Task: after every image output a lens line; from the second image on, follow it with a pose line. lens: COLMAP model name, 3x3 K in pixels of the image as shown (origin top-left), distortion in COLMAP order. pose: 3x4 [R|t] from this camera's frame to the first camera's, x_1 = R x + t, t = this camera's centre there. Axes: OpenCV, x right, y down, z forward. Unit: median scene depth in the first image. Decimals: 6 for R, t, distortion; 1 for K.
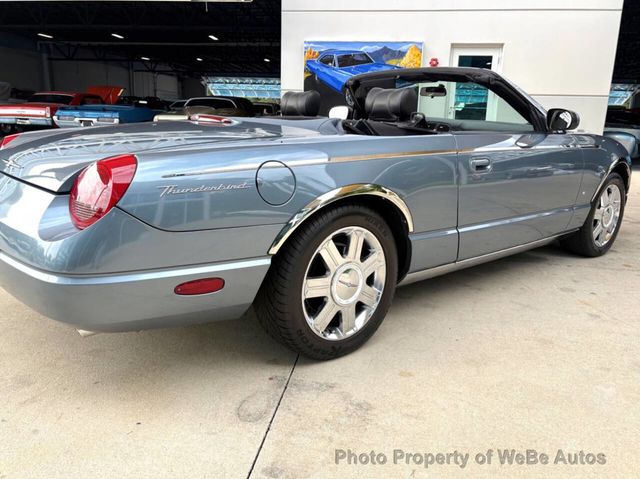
lens RADIAL K [[517.7, 0, 320.0], [0, 517.7, 239.5], [0, 0, 1]] dist [0.015268, 0.009407]
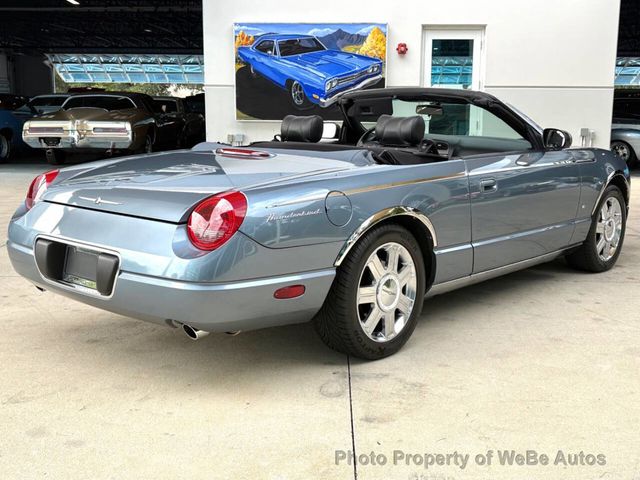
lens RADIAL K [[778.4, 0, 322.7], [0, 778.4, 239.3], [0, 0, 1]] dist [0.097118, -0.258839]
pose [[0.991280, -0.043380, 0.124425, -0.216142], [0.051201, 0.996862, -0.060364, 0.045572], [-0.121416, 0.066209, 0.990391, -0.512873]]
